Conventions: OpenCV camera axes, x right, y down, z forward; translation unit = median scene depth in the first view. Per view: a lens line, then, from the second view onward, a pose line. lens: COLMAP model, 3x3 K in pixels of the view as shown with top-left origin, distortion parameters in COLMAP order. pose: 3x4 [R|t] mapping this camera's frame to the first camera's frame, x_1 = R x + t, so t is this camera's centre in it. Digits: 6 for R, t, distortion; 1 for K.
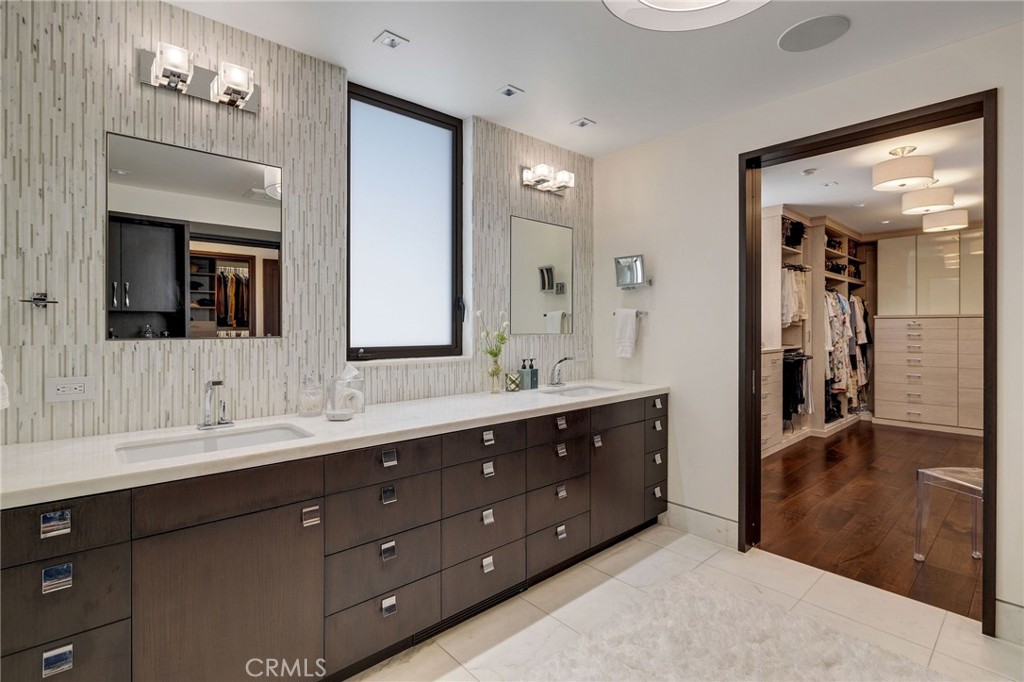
lens RADIAL K [[478.2, 0, 512.1], [0, 478.2, 328.3], [0, 0, 1]] dist [-0.003329, 0.000117]
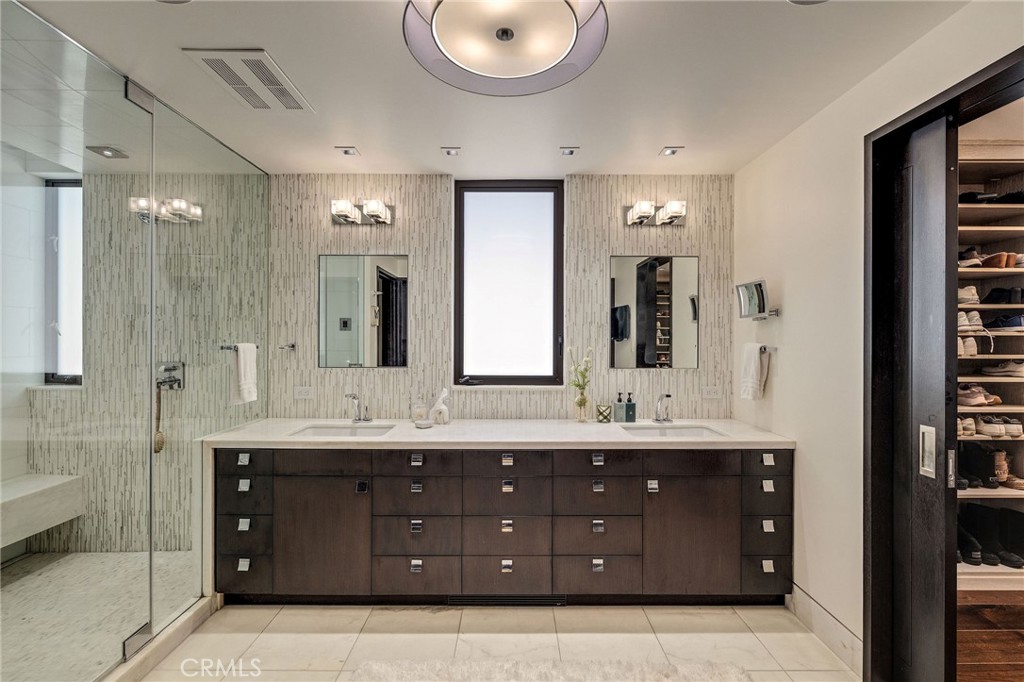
lens RADIAL K [[427.0, 0, 512.0], [0, 427.0, 341.0], [0, 0, 1]] dist [0.001871, 0.000186]
pose [[0.748215, 0.003496, -0.663447, 0.497895], [-0.004821, 0.999988, -0.000168, -0.049877], [0.663439, 0.003325, 0.748223, 0.157438]]
